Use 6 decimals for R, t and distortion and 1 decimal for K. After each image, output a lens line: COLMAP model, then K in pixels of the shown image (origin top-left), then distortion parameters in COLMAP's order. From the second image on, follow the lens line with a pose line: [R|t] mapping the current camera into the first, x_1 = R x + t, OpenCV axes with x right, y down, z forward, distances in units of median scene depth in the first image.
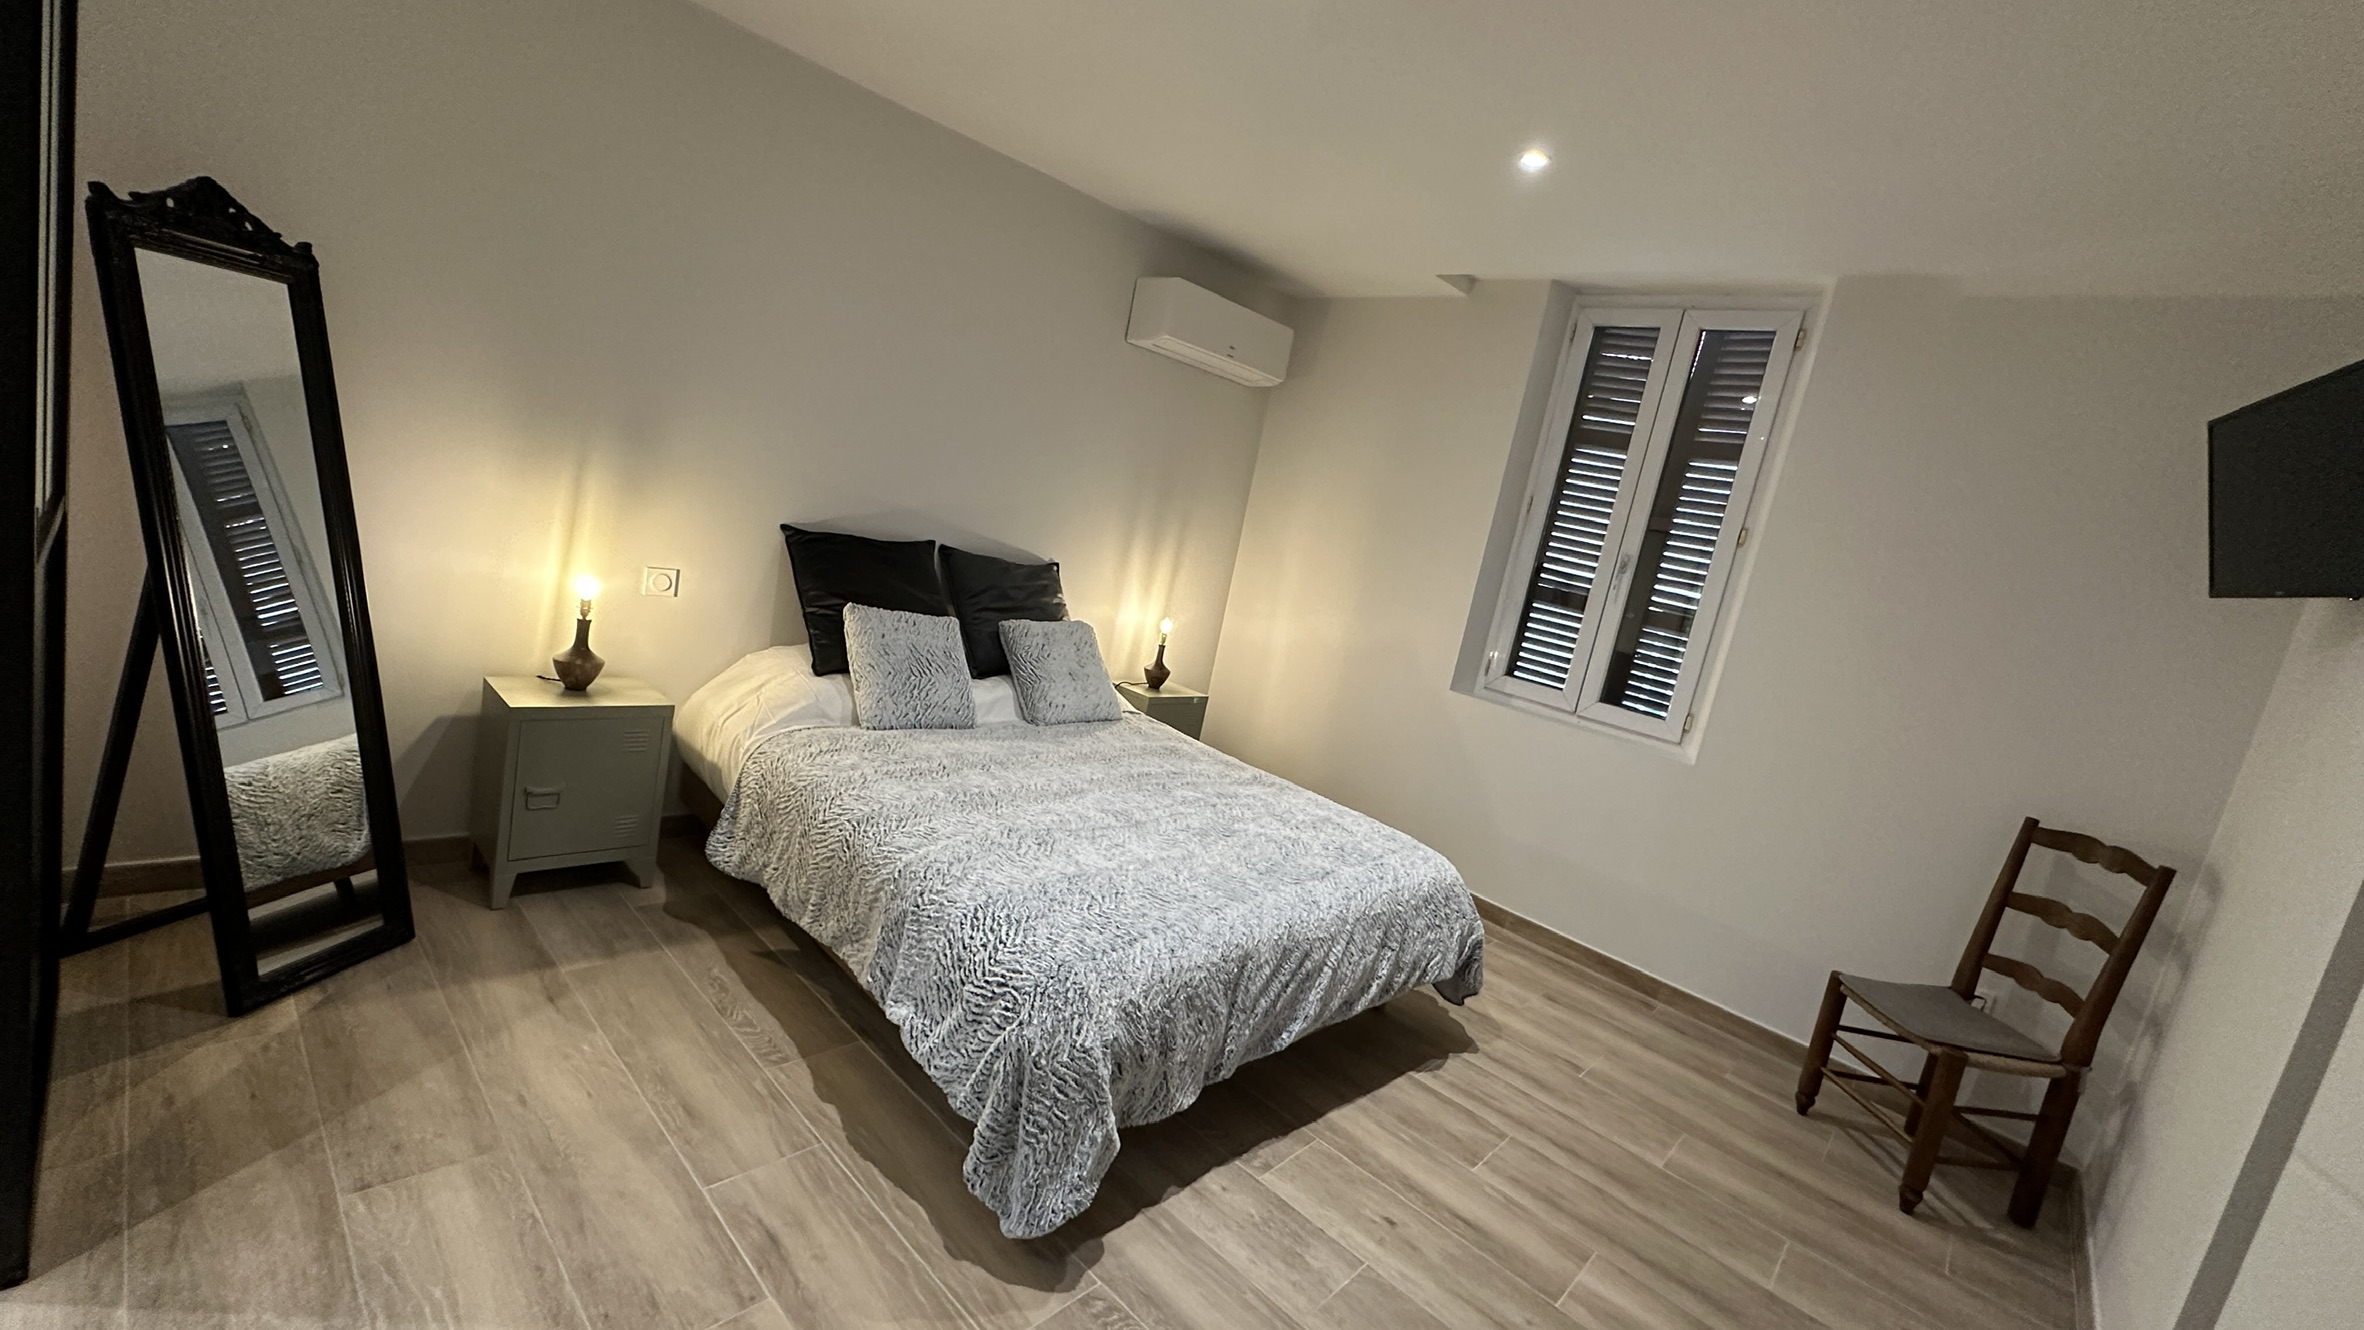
lens RADIAL K [[945.9, 0, 1182.0], [0, 945.9, 665.0], [0, 0, 1]] dist [0.000315, -0.000118]
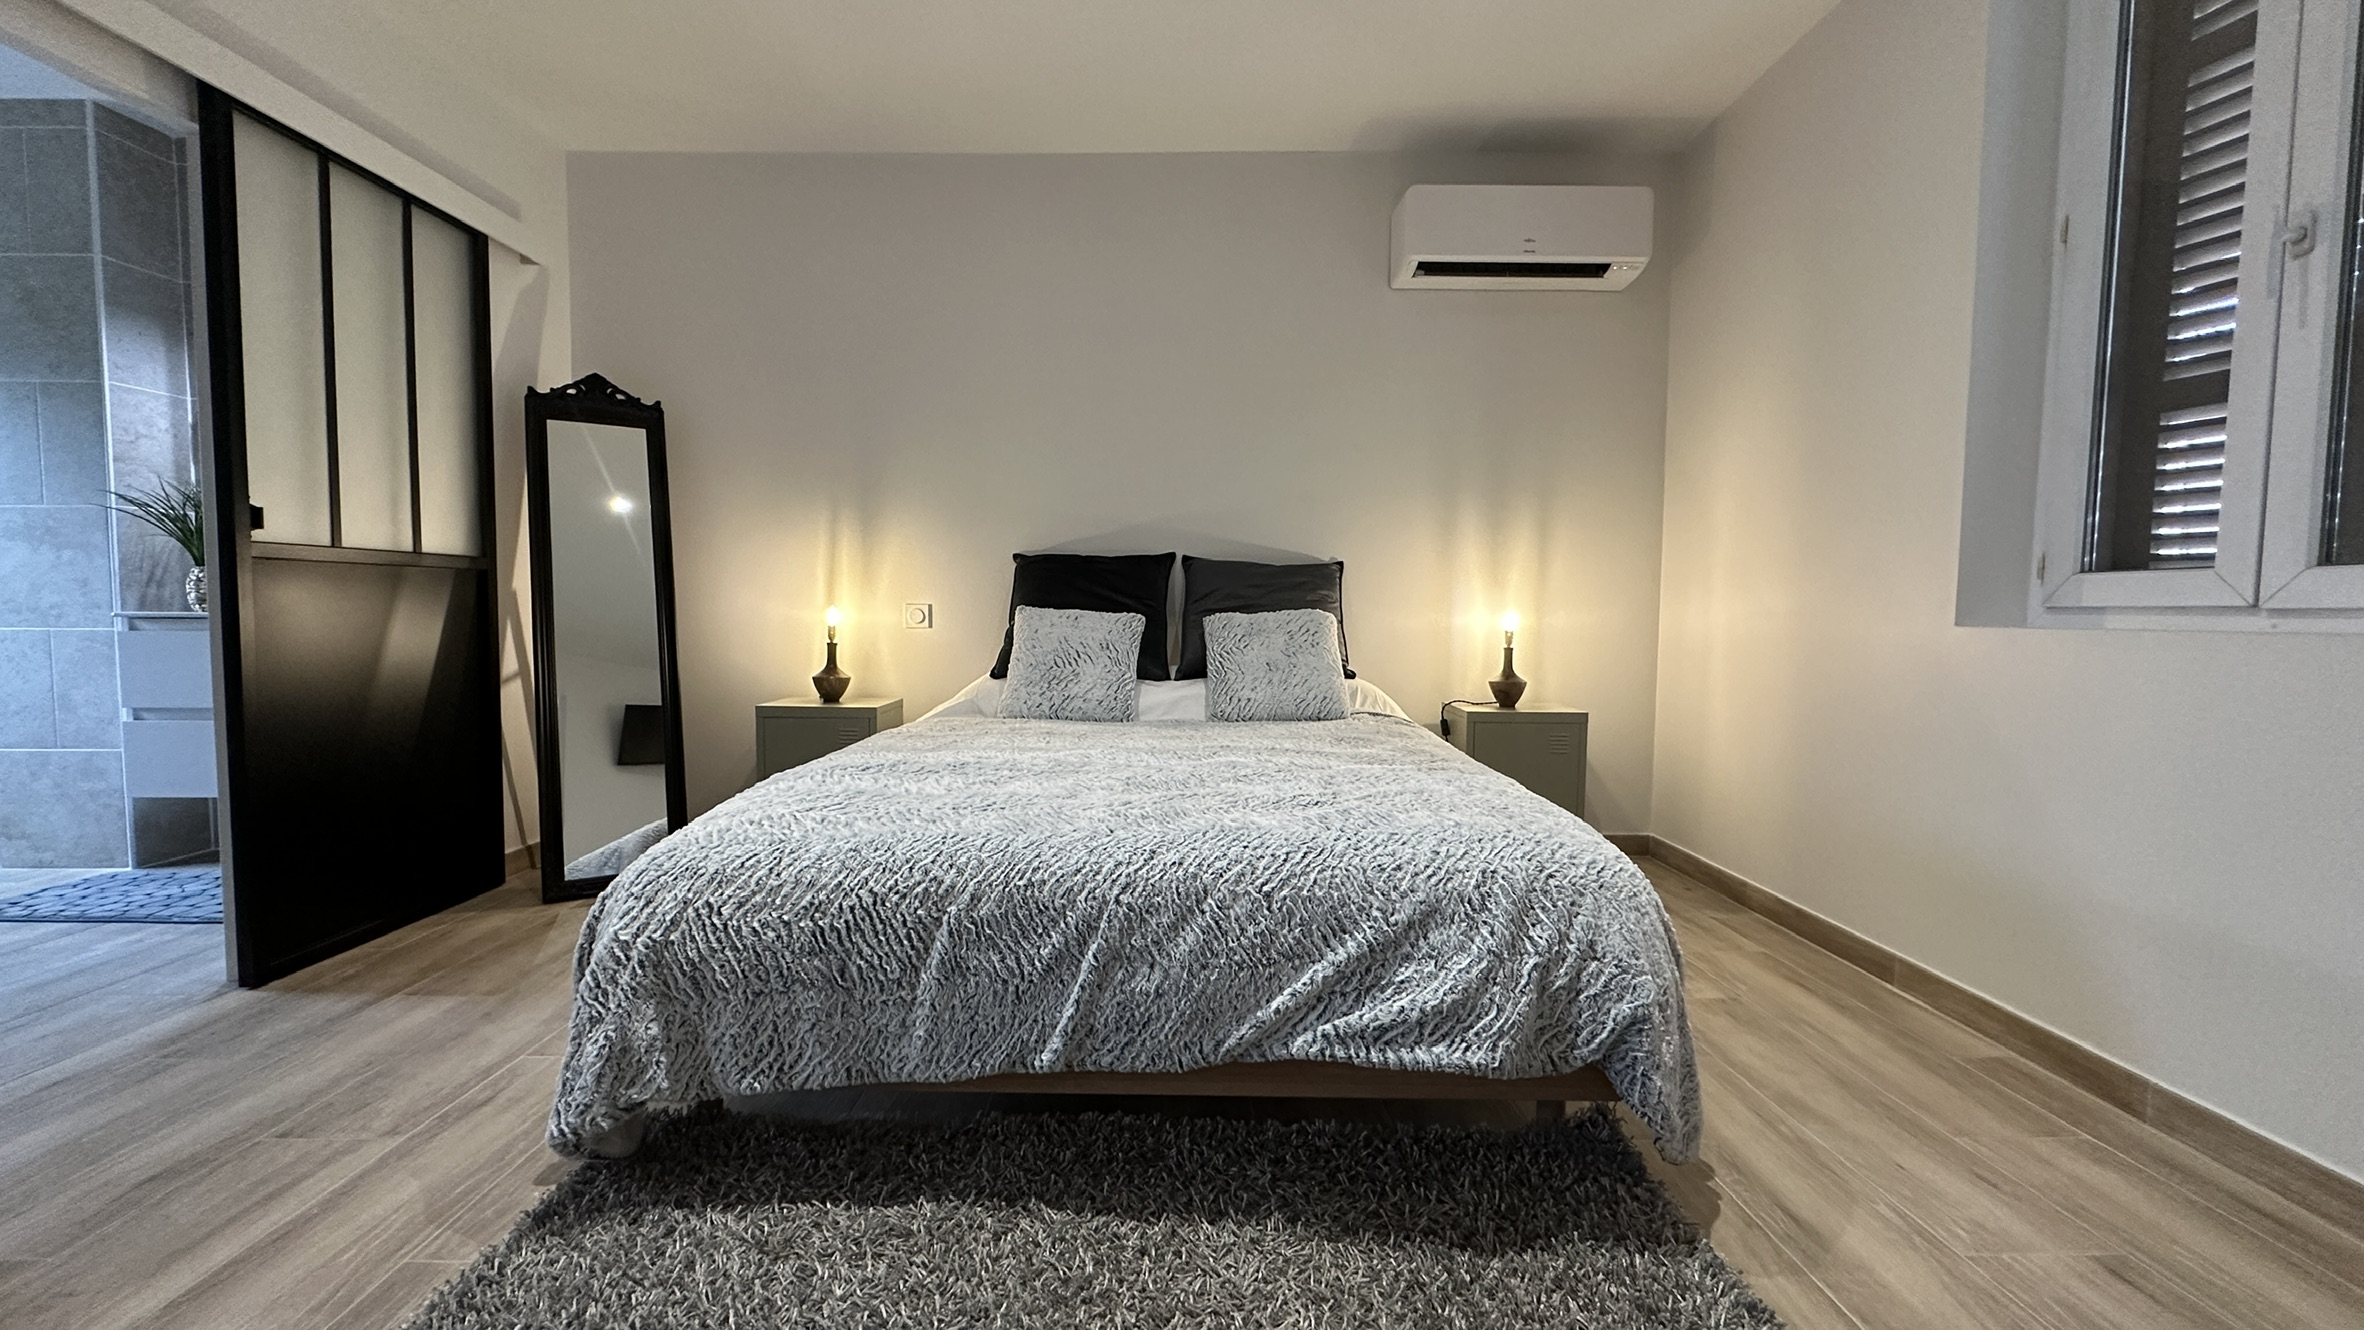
lens RADIAL K [[945.9, 0, 1182.0], [0, 945.9, 665.0], [0, 0, 1]] dist [0.000315, -0.000118]
pose [[0.678246, -0.147634, -0.719852, 0.459678], [0.006016, 0.980693, -0.195462, 0.185202], [0.734810, 0.128240, 0.666039, 0.427614]]
